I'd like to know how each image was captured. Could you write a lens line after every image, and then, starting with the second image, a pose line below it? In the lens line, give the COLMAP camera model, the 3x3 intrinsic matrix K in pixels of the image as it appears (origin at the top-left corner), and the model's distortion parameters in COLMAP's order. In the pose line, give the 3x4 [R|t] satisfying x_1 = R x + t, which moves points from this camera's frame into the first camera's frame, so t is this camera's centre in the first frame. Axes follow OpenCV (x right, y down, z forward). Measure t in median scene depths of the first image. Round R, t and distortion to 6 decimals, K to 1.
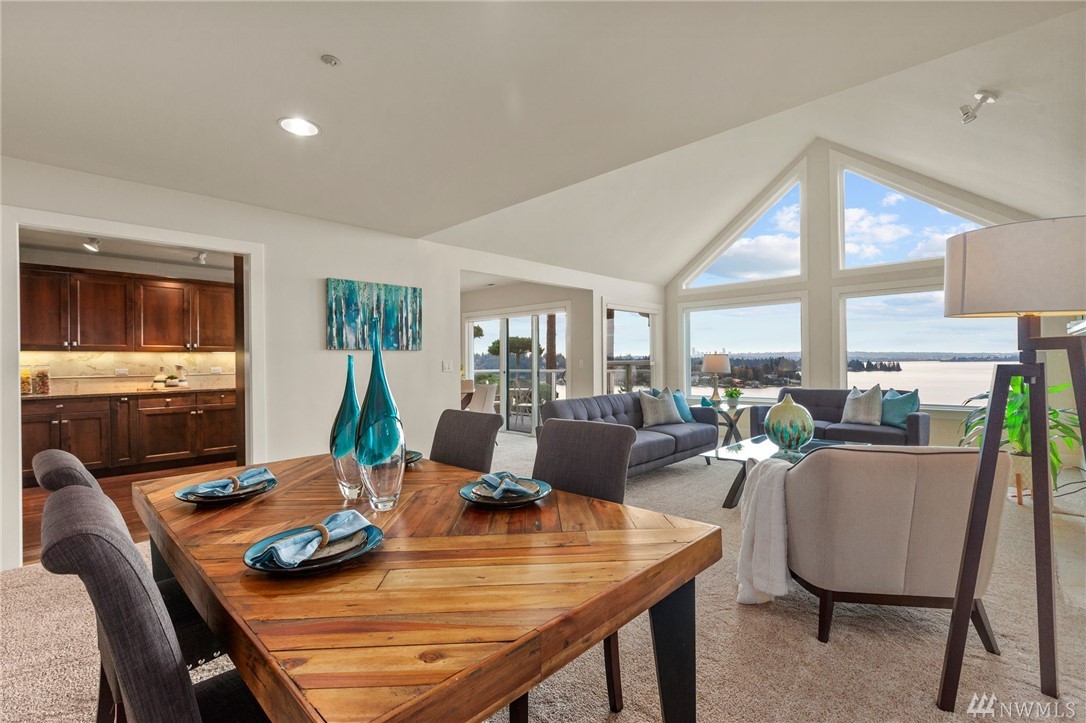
lens RADIAL K [[490.8, 0, 547.7], [0, 490.8, 359.1], [0, 0, 1]] dist [-0.005588, -0.000031]
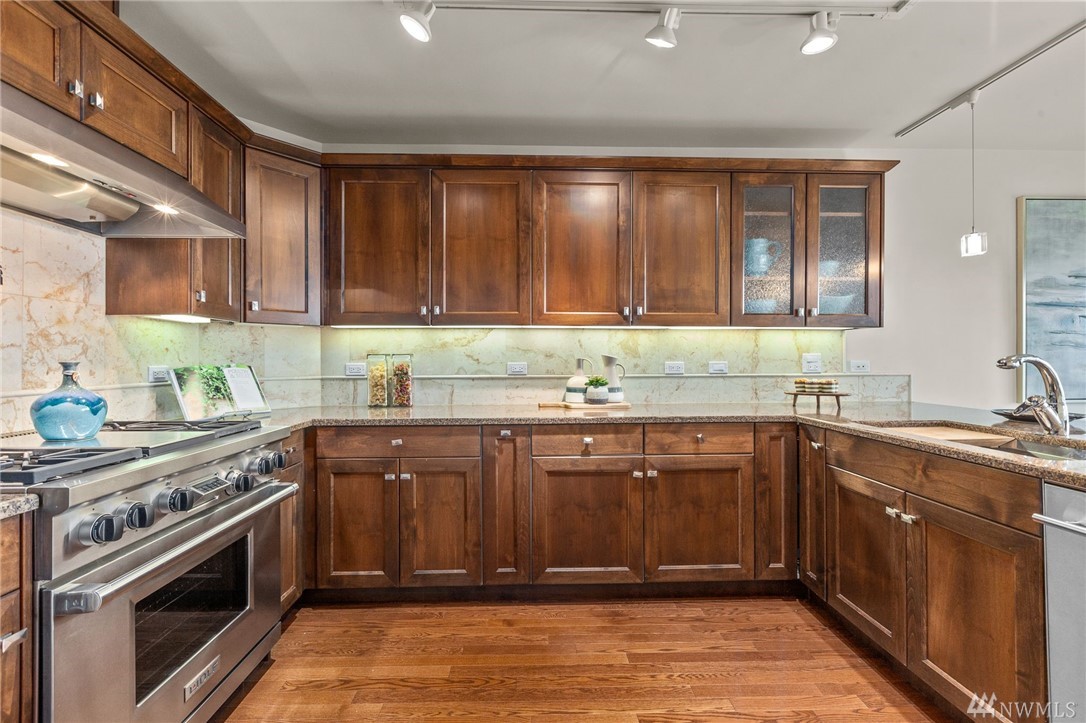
lens RADIAL K [[490.8, 0, 547.7], [0, 490.8, 359.1], [0, 0, 1]] dist [-0.005588, -0.000031]
pose [[0.717720, 0.009497, -0.696267, -0.504774], [-0.002207, 0.999933, 0.011364, 0.011189], [0.696328, -0.006620, 0.717693, 0.669545]]
